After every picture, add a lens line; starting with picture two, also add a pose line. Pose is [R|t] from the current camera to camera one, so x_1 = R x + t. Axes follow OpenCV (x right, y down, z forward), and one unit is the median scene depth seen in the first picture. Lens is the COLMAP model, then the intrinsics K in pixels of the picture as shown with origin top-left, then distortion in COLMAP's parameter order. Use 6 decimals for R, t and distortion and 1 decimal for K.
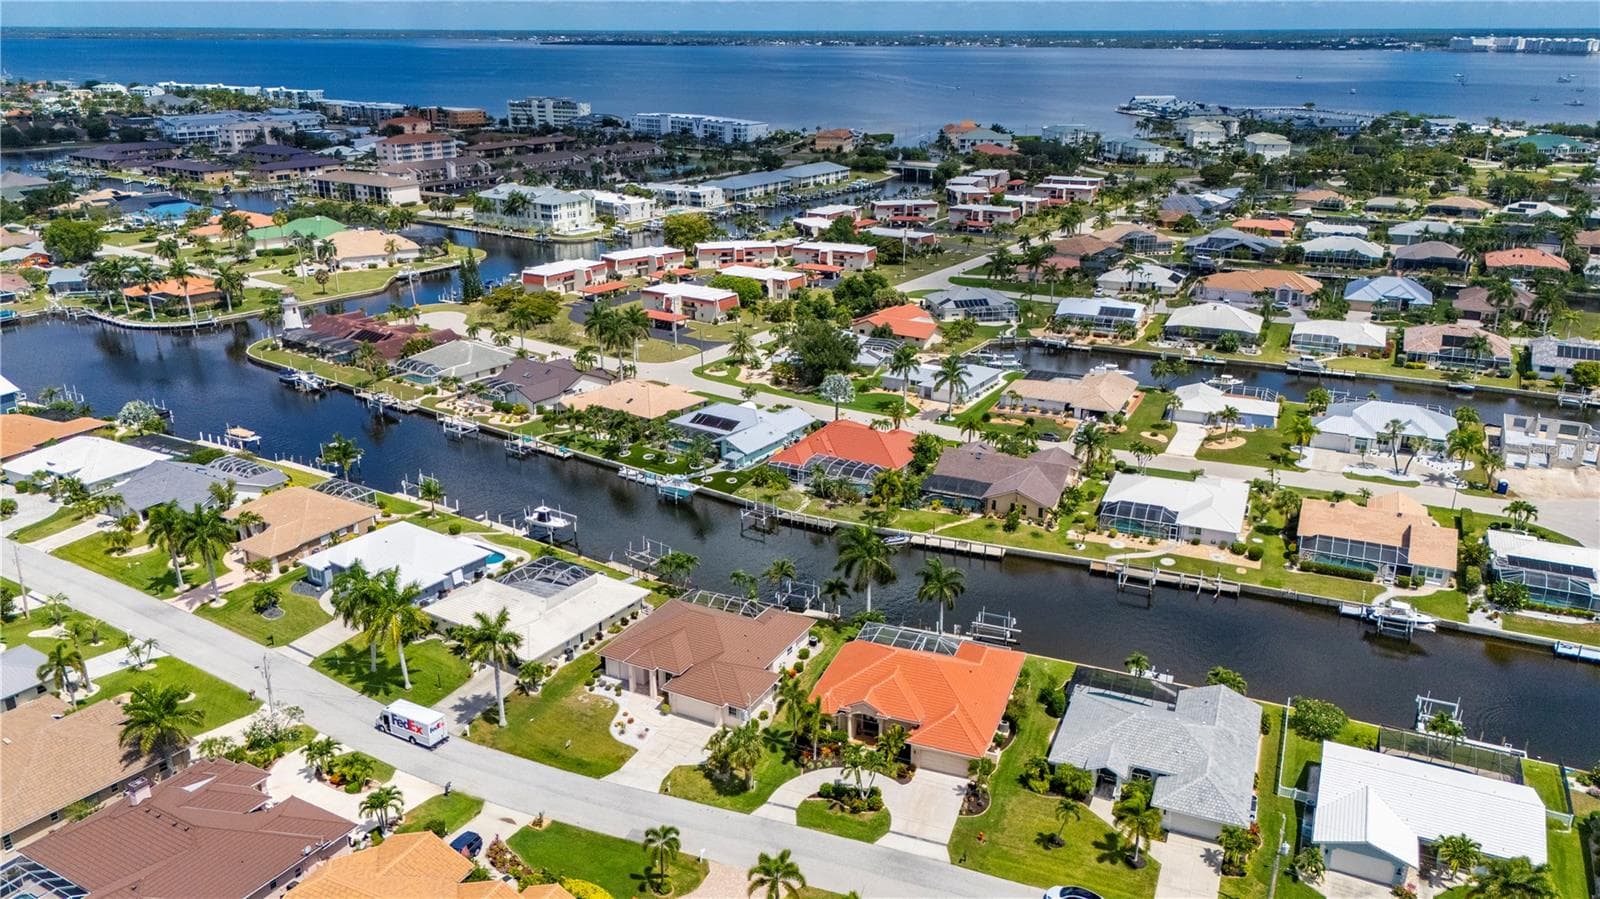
lens RADIAL K [[1186.3, 0, 800.0], [0, 1186.3, 449.5], [0, 0, 1]] dist [0.084241, -0.093884]
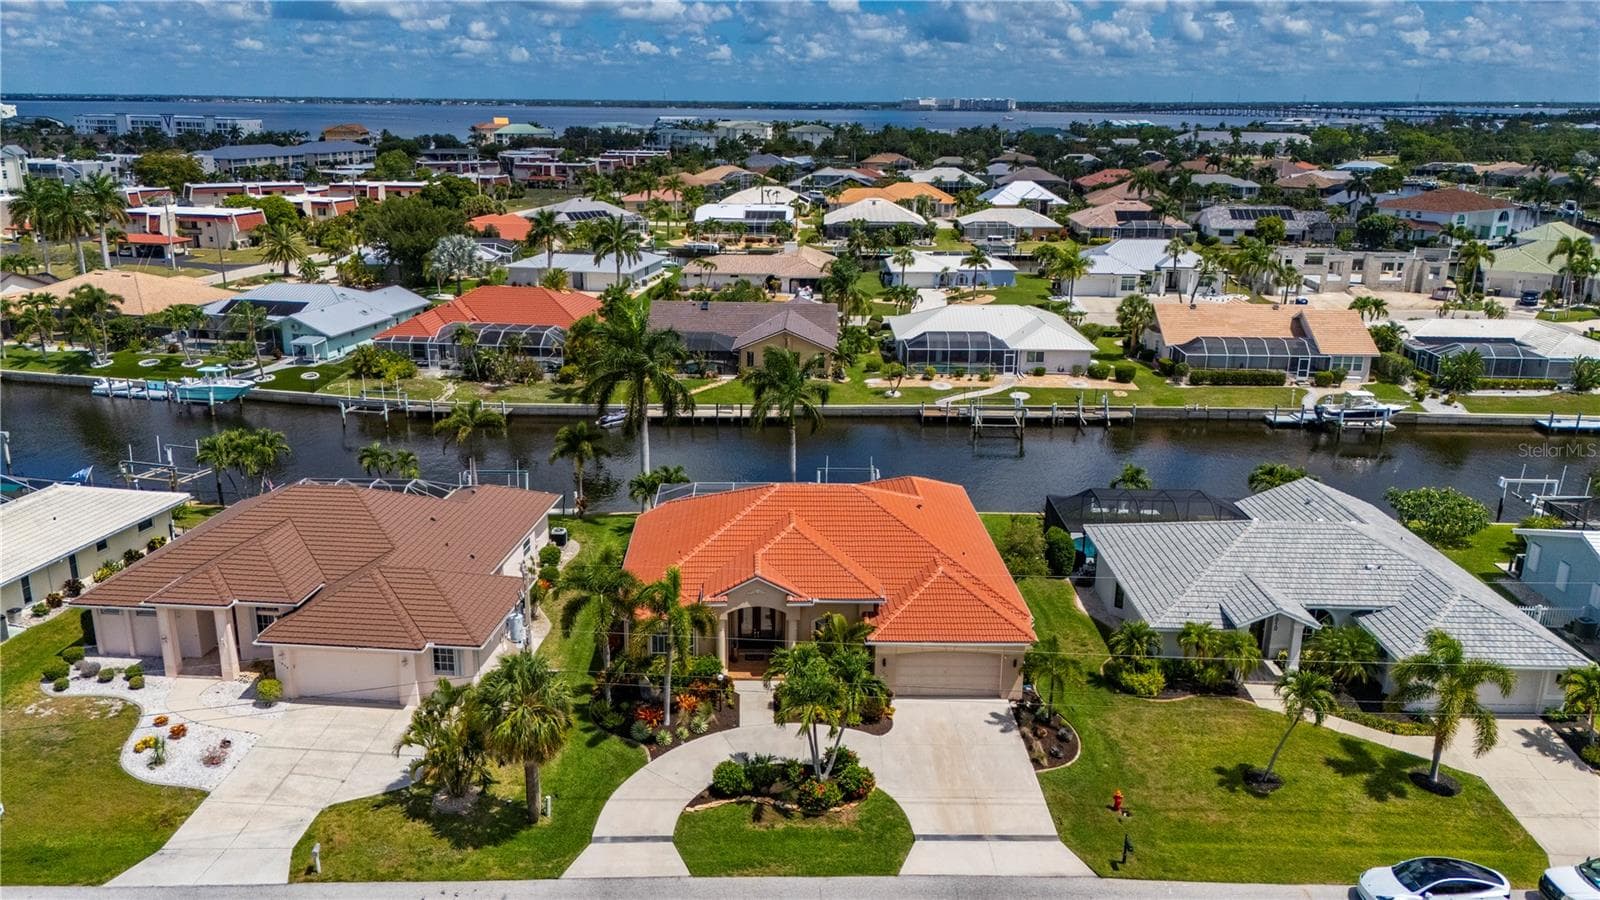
lens RADIAL K [[1188.6, 0, 774.7], [0, 1188.6, 450.4], [0, 0, 1]] dist [0.086717, -0.096757]
pose [[0.929837, -0.100976, 0.353846, -0.060663], [0.119170, 0.992422, -0.029953, 0.114627], [-0.348140, 0.070019, 0.934824, 0.367622]]
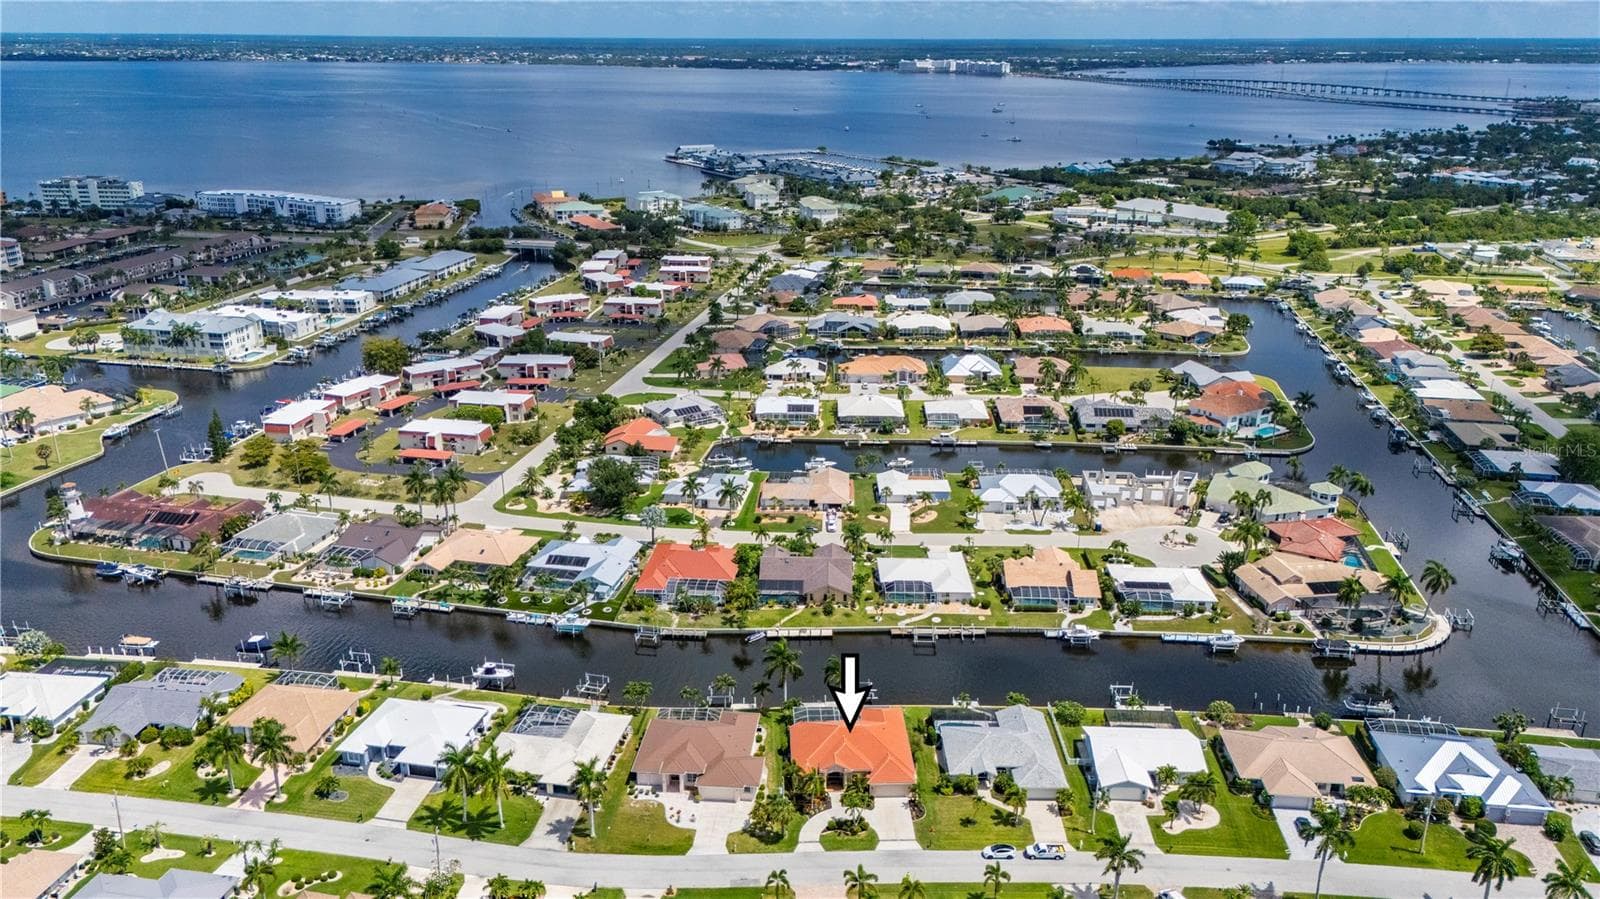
lens RADIAL K [[1176.7, 0, 803.5], [0, 1176.7, 448.0], [0, 0, 1]] dist [0.085073, -0.100307]
pose [[0.920430, -0.125329, 0.370272, -0.327130], [0.127157, 0.991689, 0.019576, -0.151563], [-0.369649, 0.029064, 0.928717, -0.284429]]
